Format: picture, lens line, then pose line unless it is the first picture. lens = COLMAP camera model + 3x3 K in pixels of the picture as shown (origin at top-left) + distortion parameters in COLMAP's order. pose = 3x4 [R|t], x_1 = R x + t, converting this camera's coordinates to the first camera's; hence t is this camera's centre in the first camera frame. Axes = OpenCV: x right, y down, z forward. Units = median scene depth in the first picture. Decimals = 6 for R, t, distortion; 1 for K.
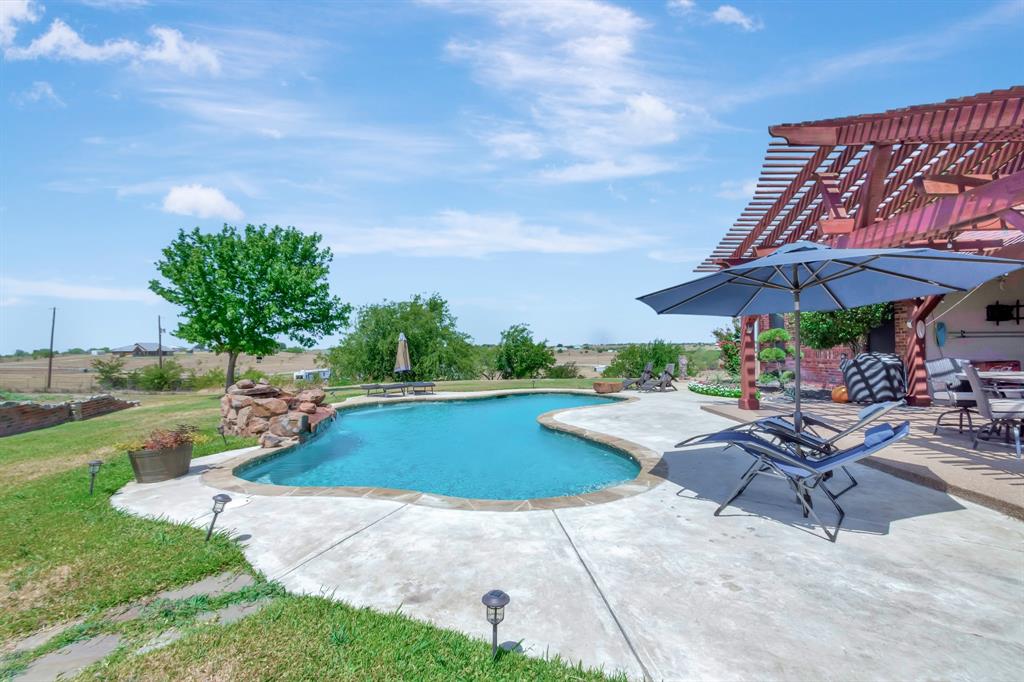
lens RADIAL K [[407.2, 0, 521.4], [0, 407.2, 343.6], [0, 0, 1]] dist [0.000020, 0.000036]
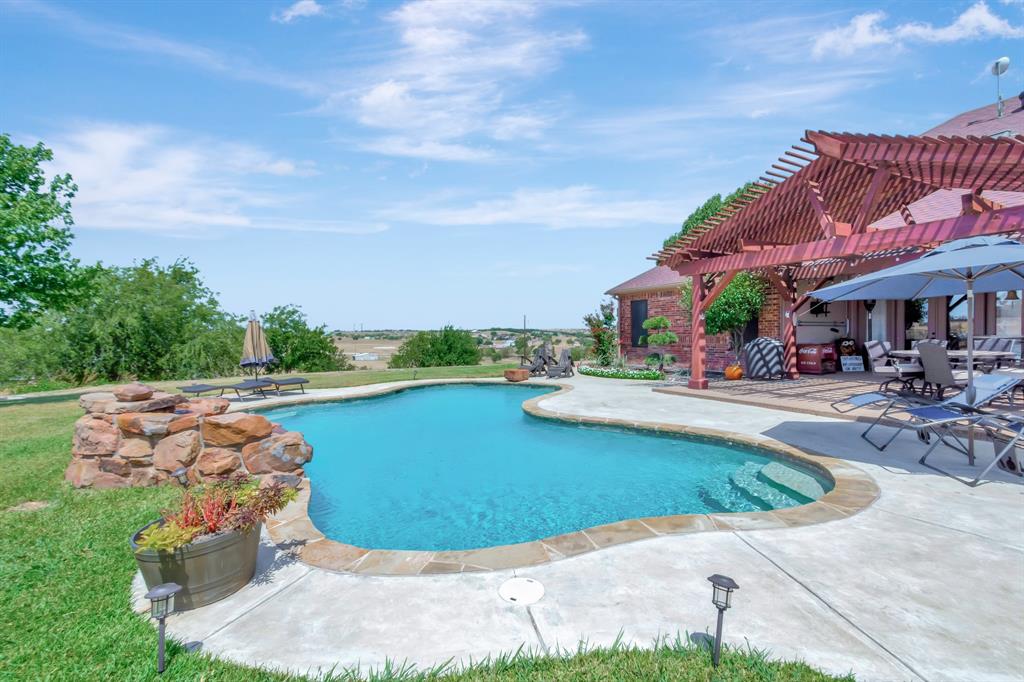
lens RADIAL K [[434.5, 0, 512.0], [0, 434.5, 341.0], [0, 0, 1]] dist [0.019346, -0.000127]
pose [[0.892813, -0.004980, 0.450401, -0.555168], [-0.006868, 0.999672, 0.024667, 0.009943], [-0.450376, -0.025116, 0.892486, 0.252374]]
